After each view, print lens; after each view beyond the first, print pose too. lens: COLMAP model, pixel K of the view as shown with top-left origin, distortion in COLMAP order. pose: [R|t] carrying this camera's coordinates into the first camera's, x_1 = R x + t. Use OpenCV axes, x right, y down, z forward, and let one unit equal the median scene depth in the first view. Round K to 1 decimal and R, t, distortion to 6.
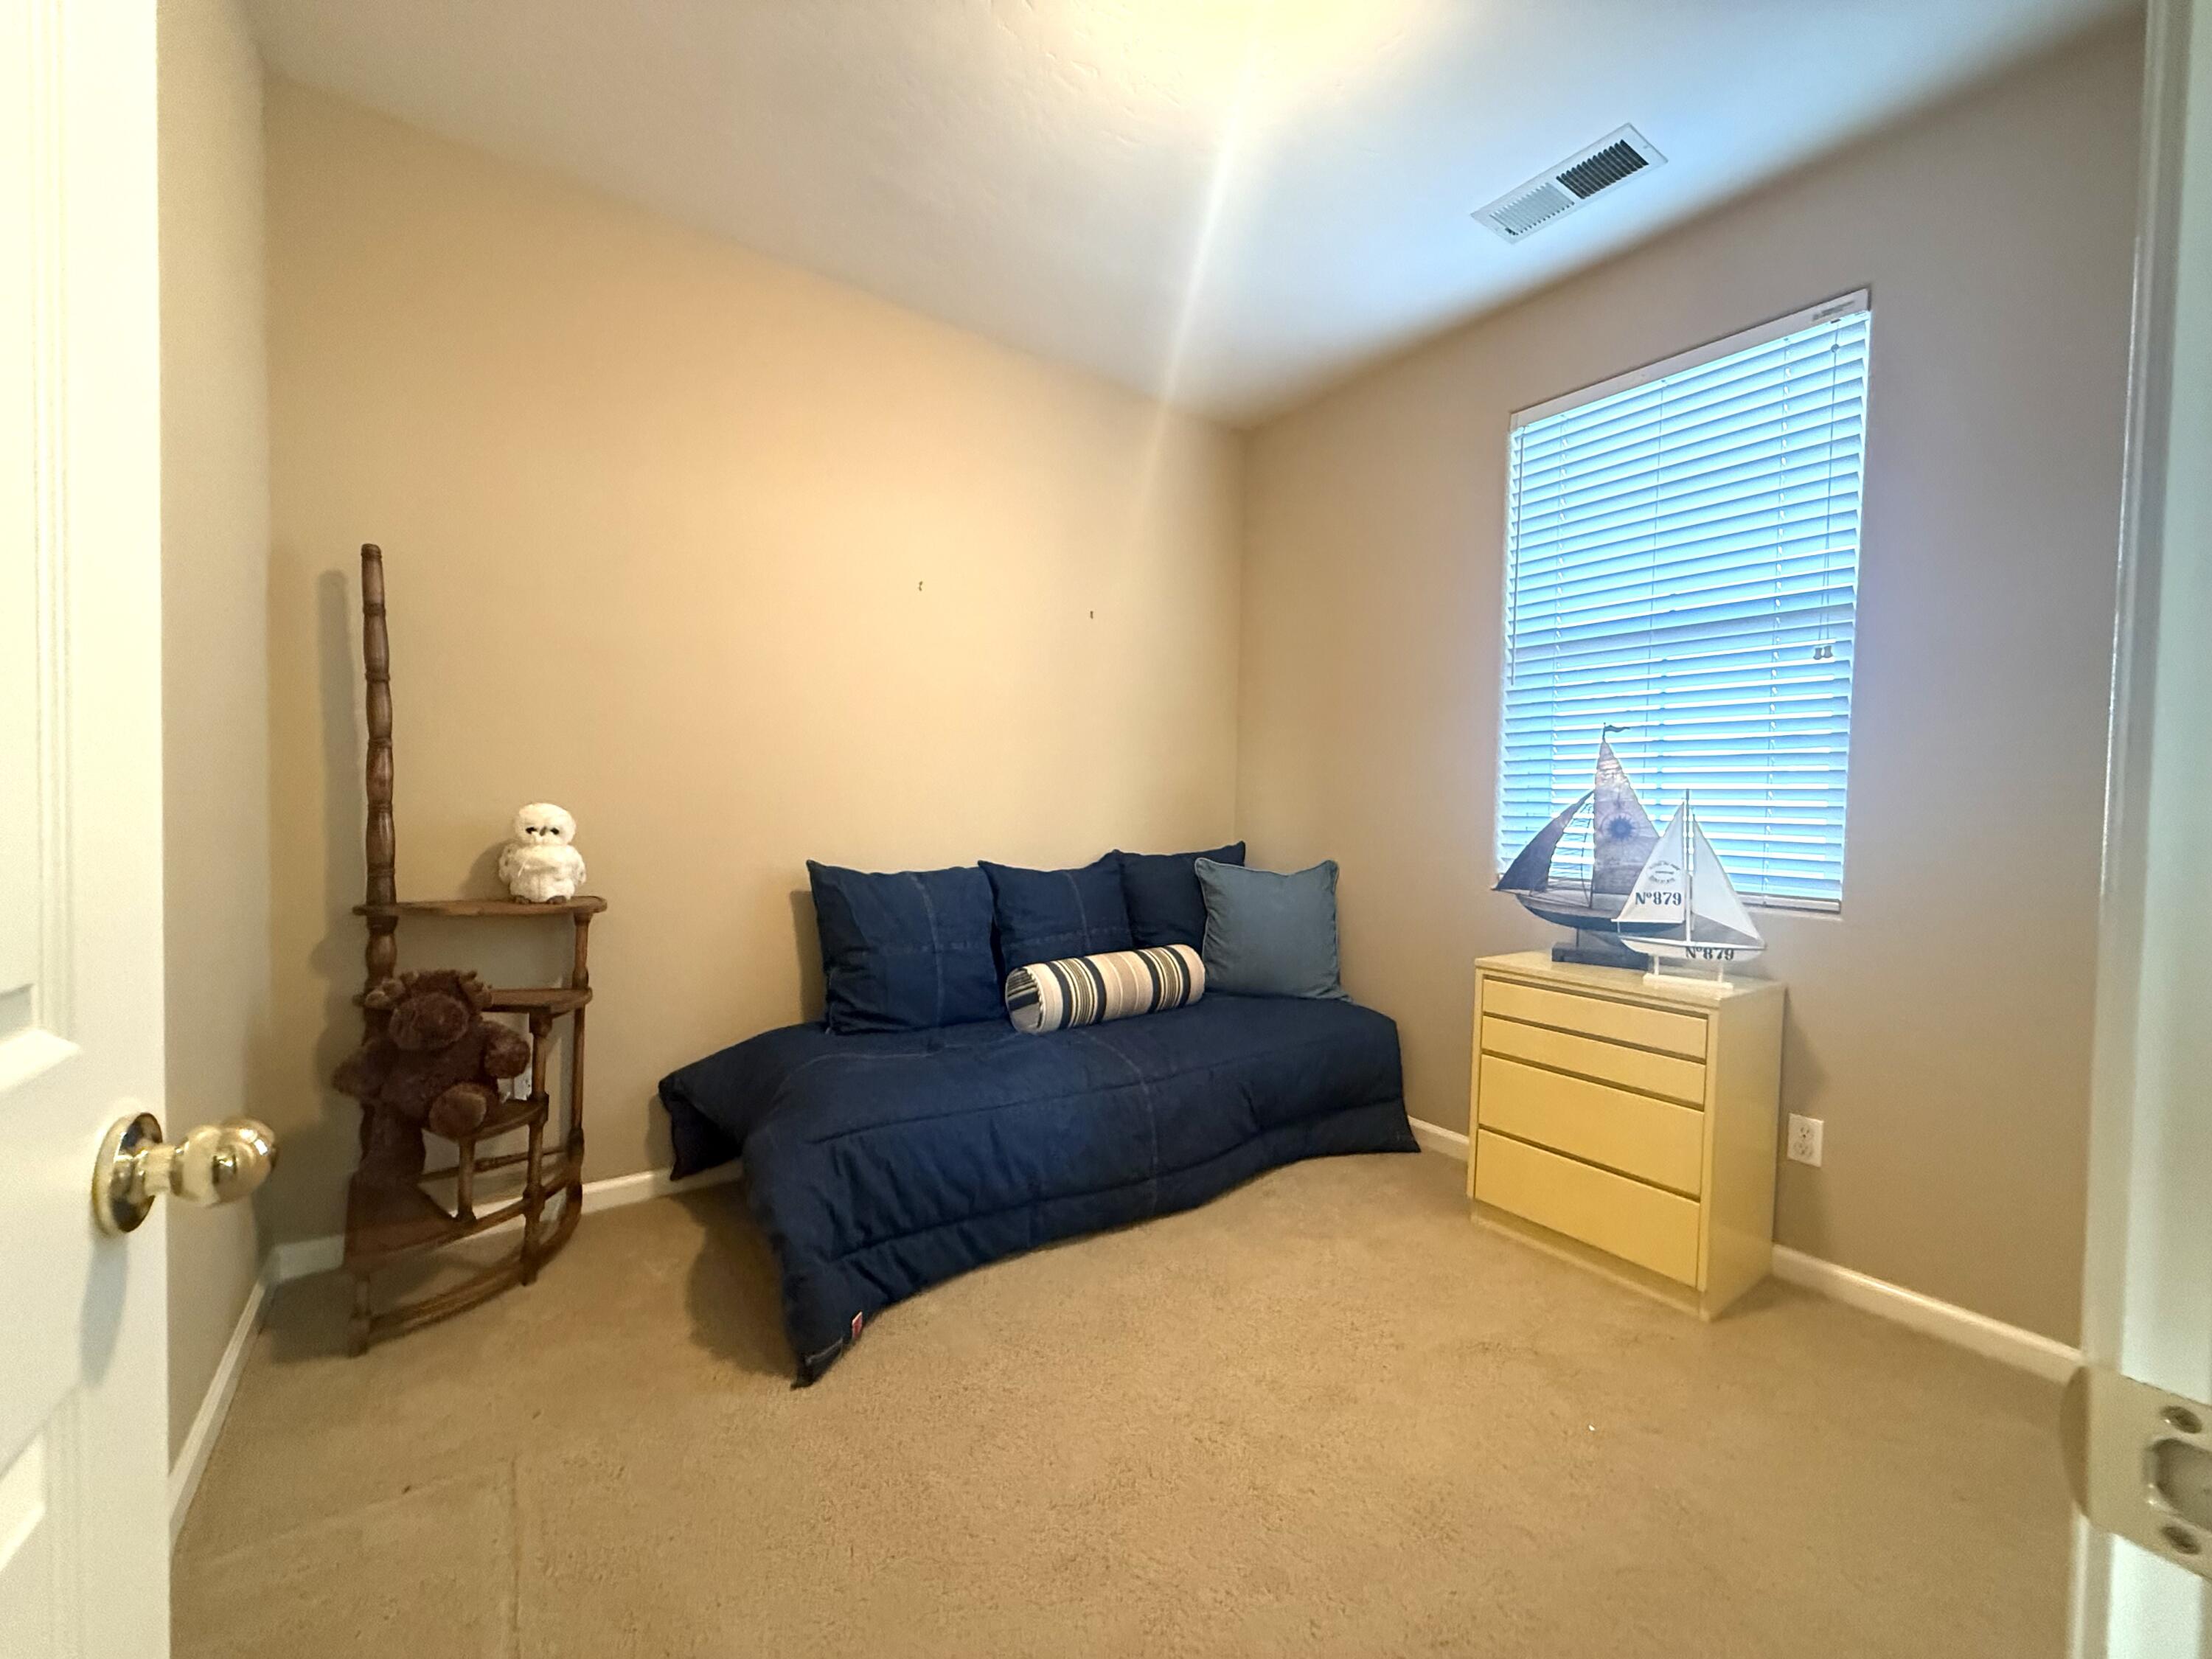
lens RADIAL K [[877.8, 0, 1105.8], [0, 877.8, 832.1], [0, 0, 1]] dist [-0.002264, 0.001189]
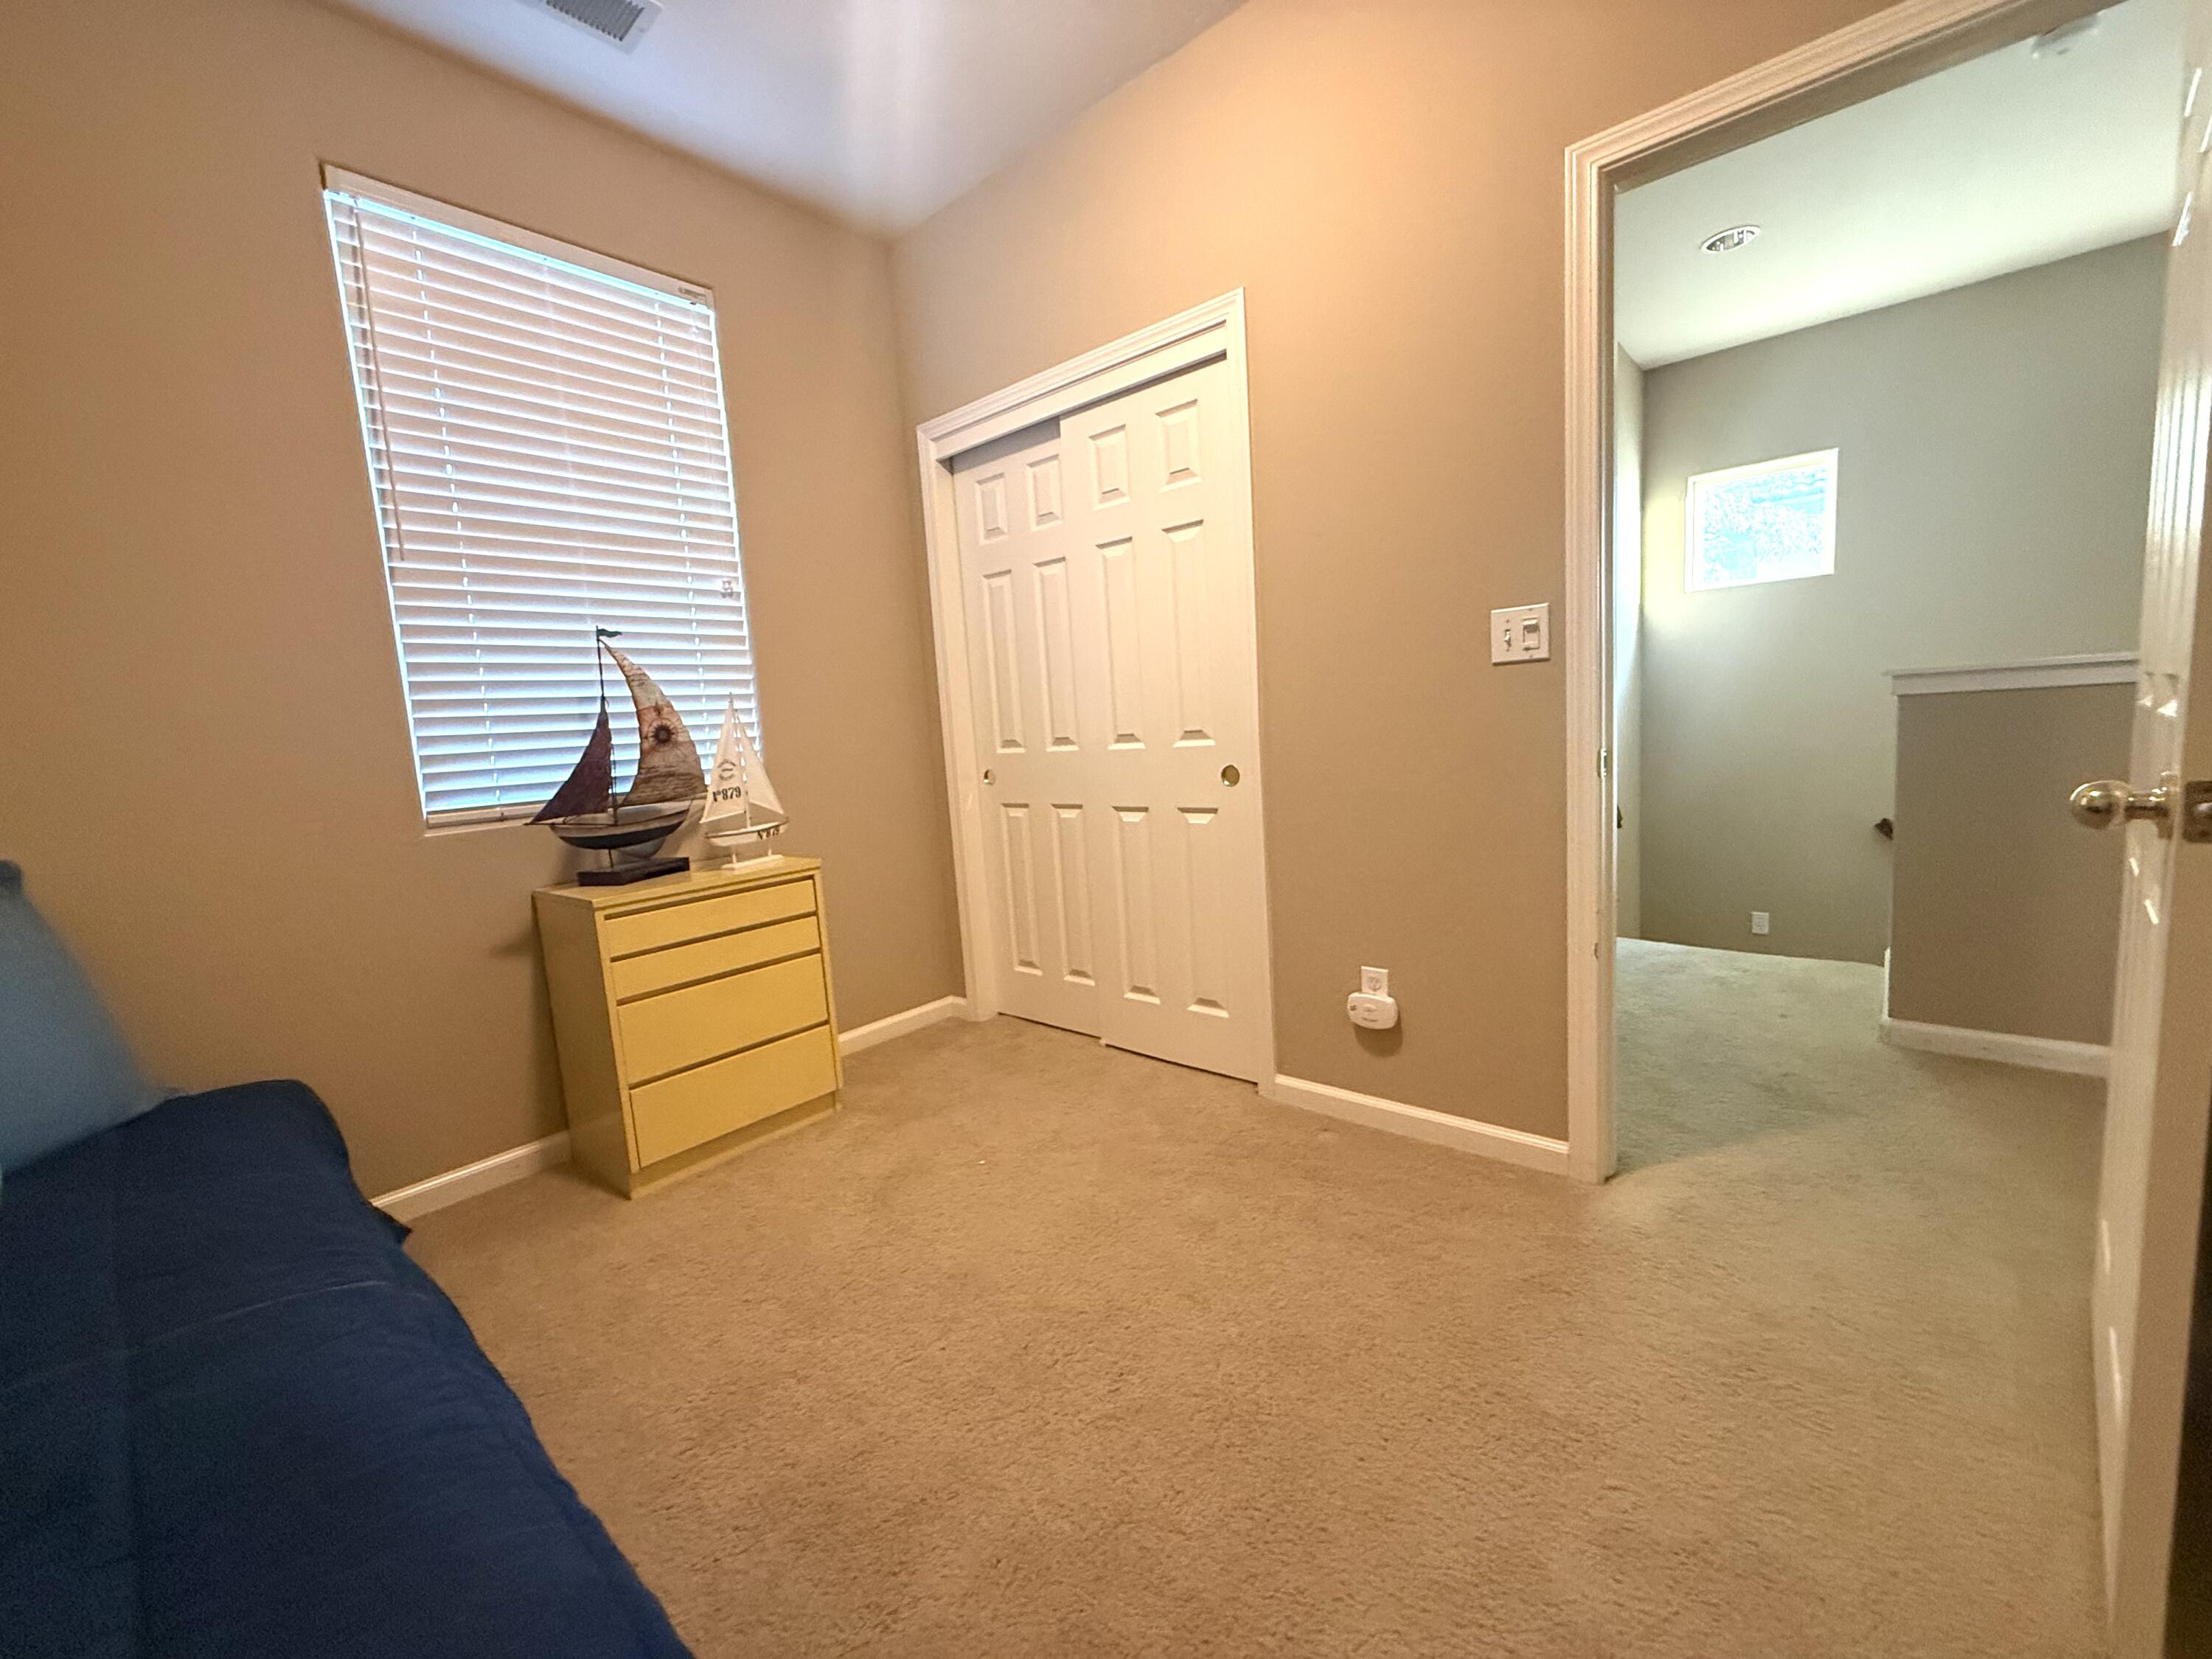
lens RADIAL K [[877.8, 0, 1107.1], [0, 877.8, 822.1], [0, 0, 1]] dist [-0.002264, 0.001189]
pose [[-0.223771, -0.122140, 0.966958, -0.501589], [0.089785, 0.985315, 0.145237, -0.005789], [-0.970497, 0.119318, -0.209519, 0.724787]]
